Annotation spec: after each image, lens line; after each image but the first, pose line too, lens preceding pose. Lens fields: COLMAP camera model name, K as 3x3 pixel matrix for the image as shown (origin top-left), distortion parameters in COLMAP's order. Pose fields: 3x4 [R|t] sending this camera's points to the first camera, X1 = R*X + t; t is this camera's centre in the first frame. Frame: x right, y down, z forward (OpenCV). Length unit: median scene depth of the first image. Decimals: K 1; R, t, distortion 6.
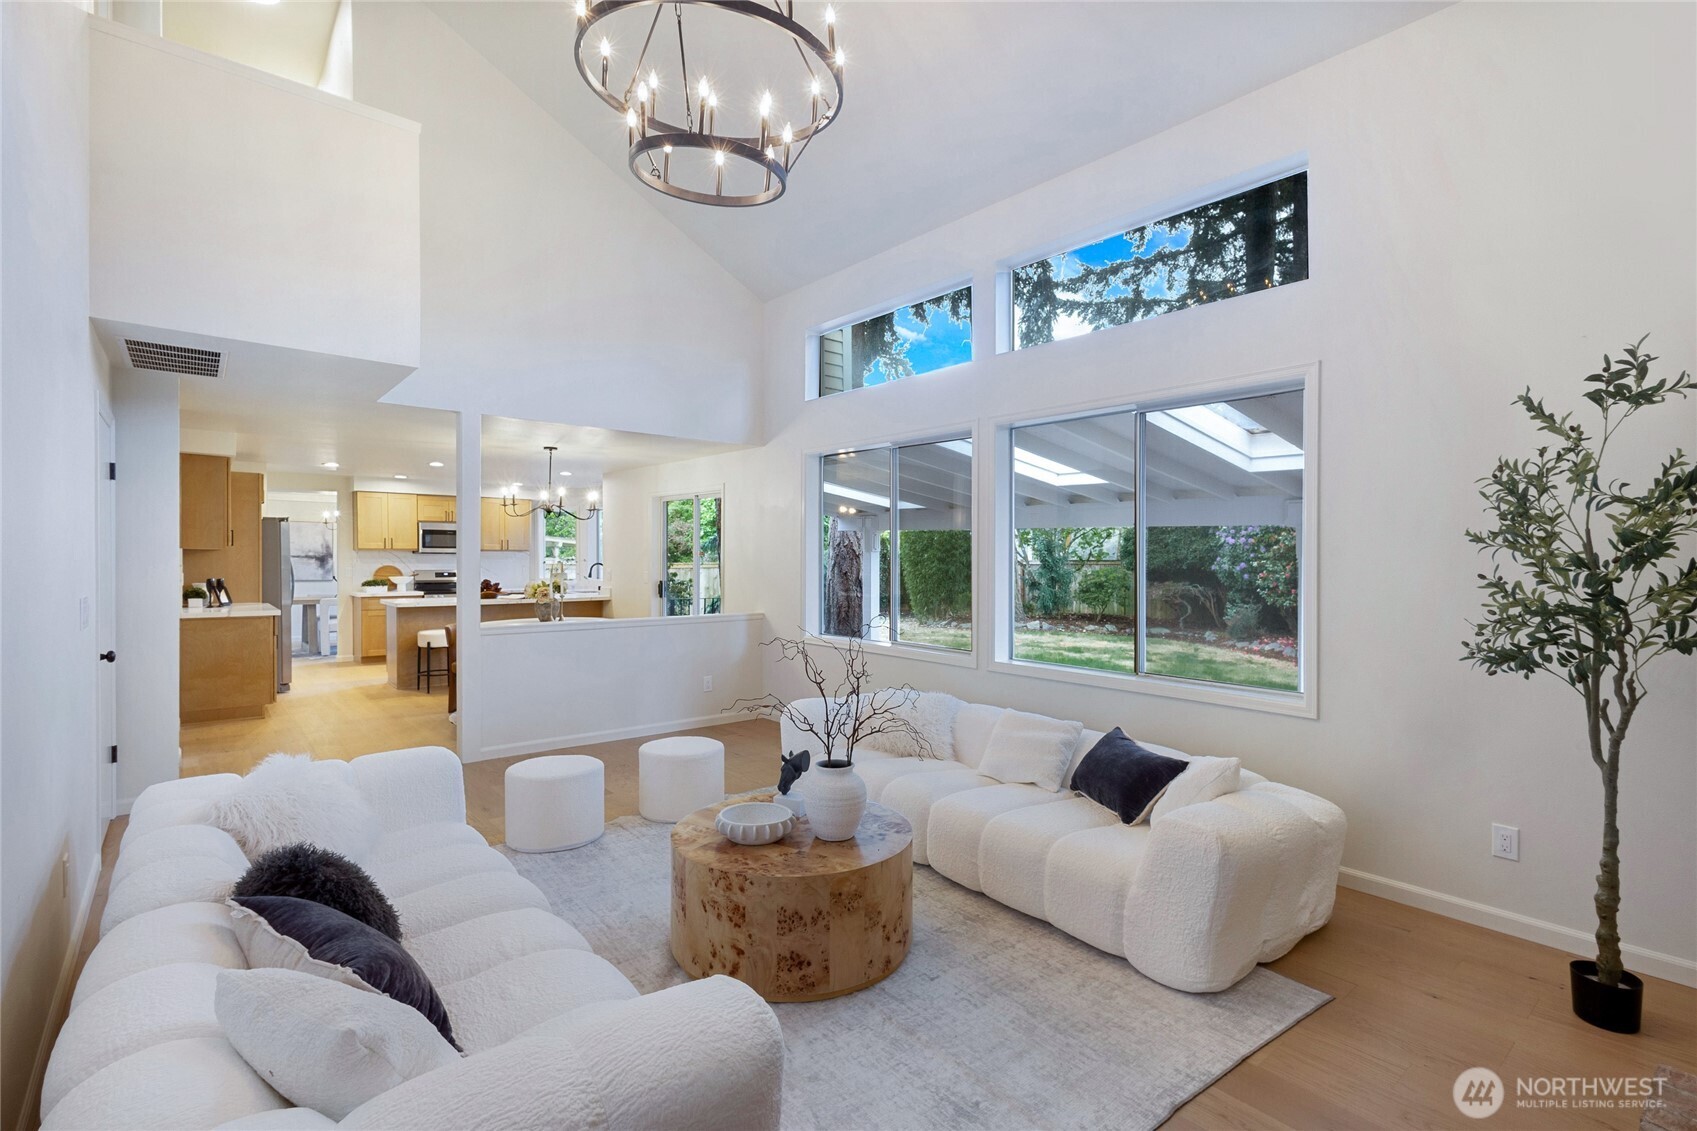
lens RADIAL K [[782.4, 0, 843.6], [0, 782.4, 561.8], [0, 0, 1]] dist [0.010600, -0.003076]
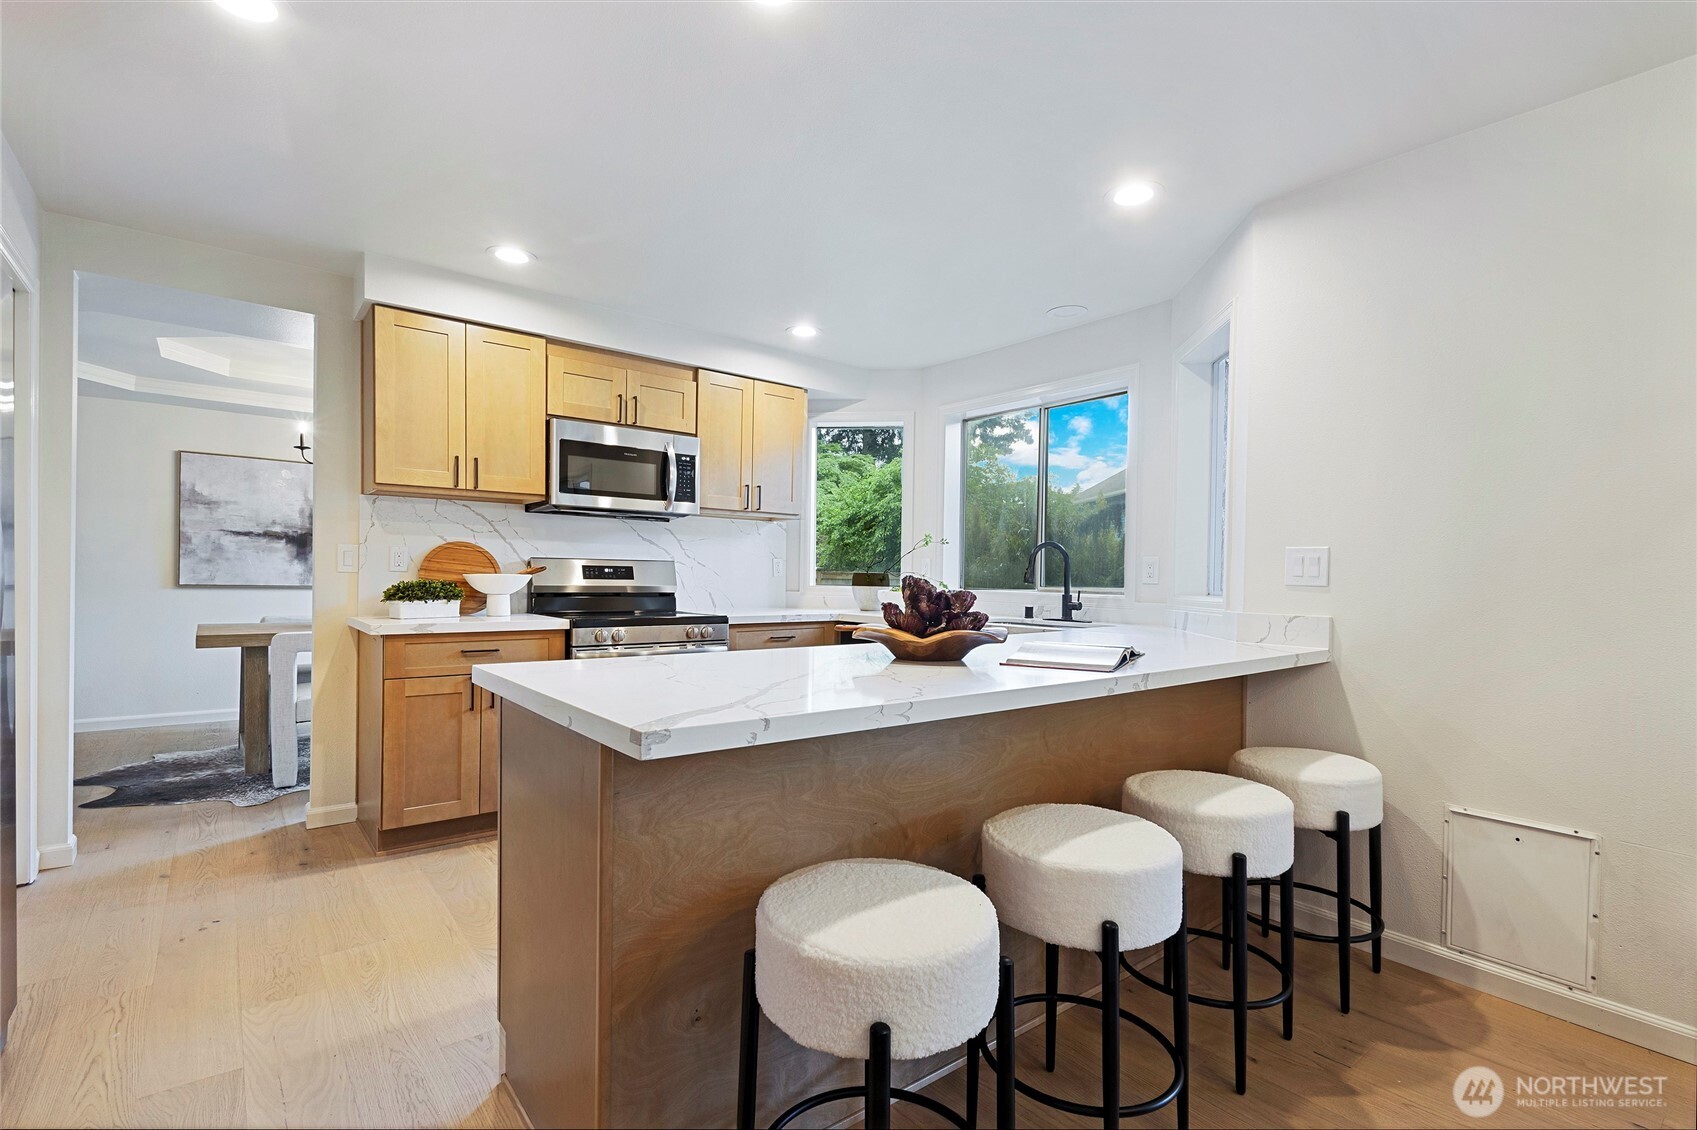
lens RADIAL K [[782.4, 0, 852.8], [0, 782.4, 568.9], [0, 0, 1]] dist [0.010600, -0.003076]
pose [[0.999863, 0.012978, -0.010244, -0.402340], [-0.013150, 0.999772, -0.016839, 0.020367], [0.010023, 0.016972, 0.999806, 0.653410]]
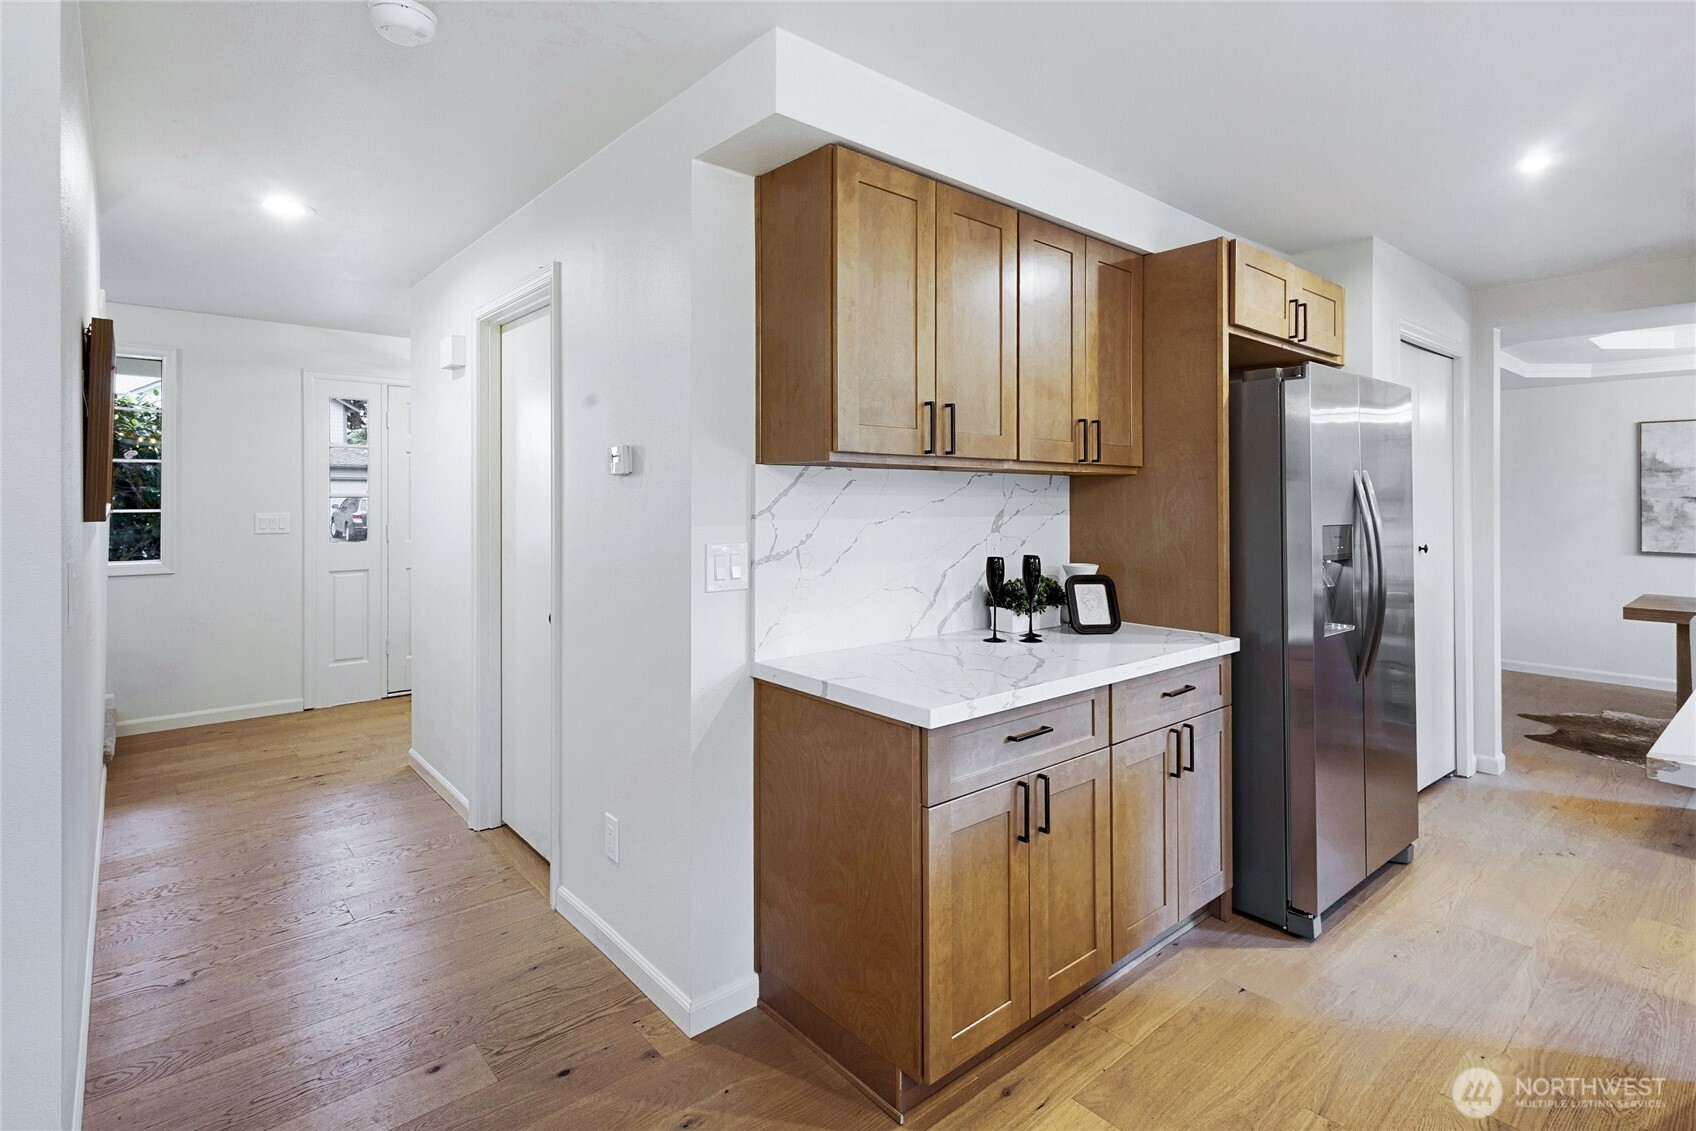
lens RADIAL K [[835.5, 0, 876.2], [0, 835.5, 504.8], [0, 0, 1]] dist [-0.001426, -0.000591]
pose [[0.043272, 0.002678, -0.999060, -0.304541], [-0.011520, 0.999931, 0.002181, 0.000117], [0.998997, 0.011414, 0.043300, 0.622031]]
